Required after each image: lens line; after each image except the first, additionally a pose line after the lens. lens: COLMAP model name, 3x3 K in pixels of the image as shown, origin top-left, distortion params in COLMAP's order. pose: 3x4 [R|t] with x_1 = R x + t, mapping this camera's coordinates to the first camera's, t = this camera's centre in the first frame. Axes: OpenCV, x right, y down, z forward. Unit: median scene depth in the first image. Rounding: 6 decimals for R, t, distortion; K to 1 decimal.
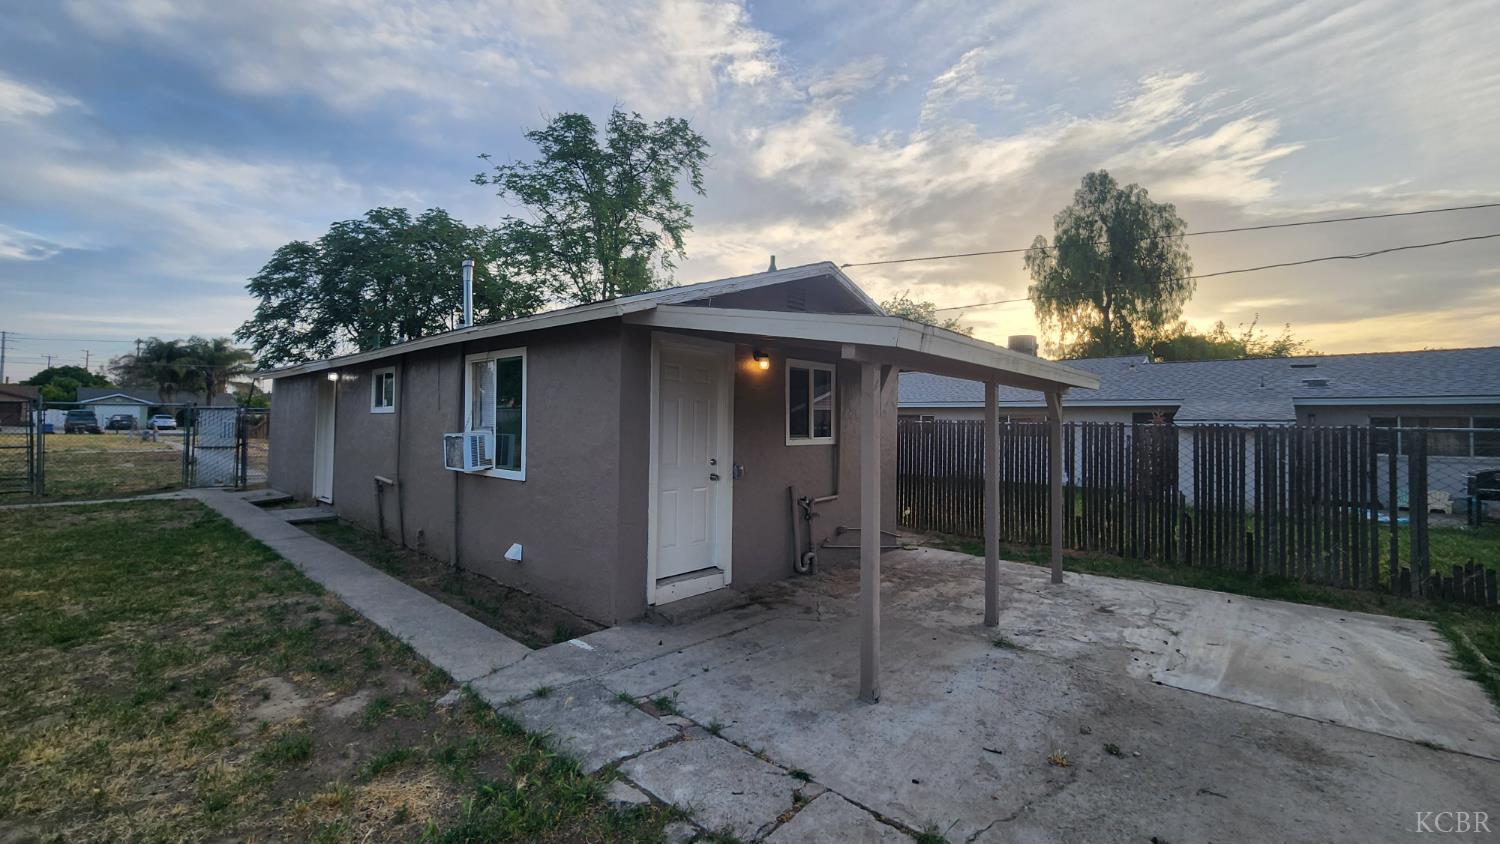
lens RADIAL K [[598.3, 0, 748.3], [0, 598.3, 421.7], [0, 0, 1]] dist [-0.002390, -0.000345]
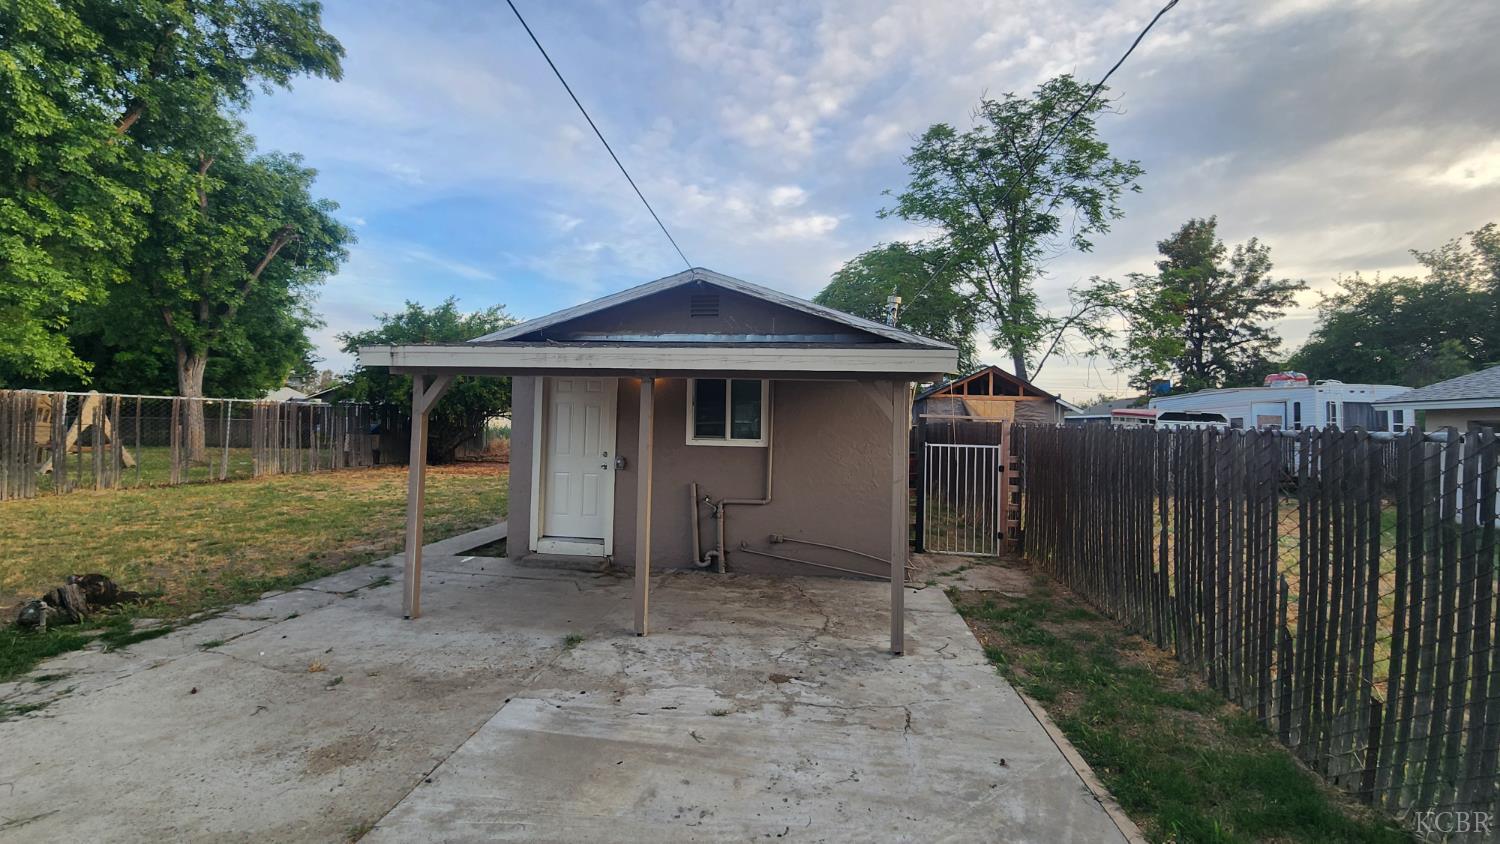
lens RADIAL K [[598.3, 0, 746.6], [0, 598.3, 422.9], [0, 0, 1]] dist [-0.002390, -0.000345]
pose [[0.575727, -0.004441, -0.817630, 1.251310], [-0.009841, 0.999875, -0.012360, 0.016284], [0.817583, 0.015162, 0.575611, 0.582683]]
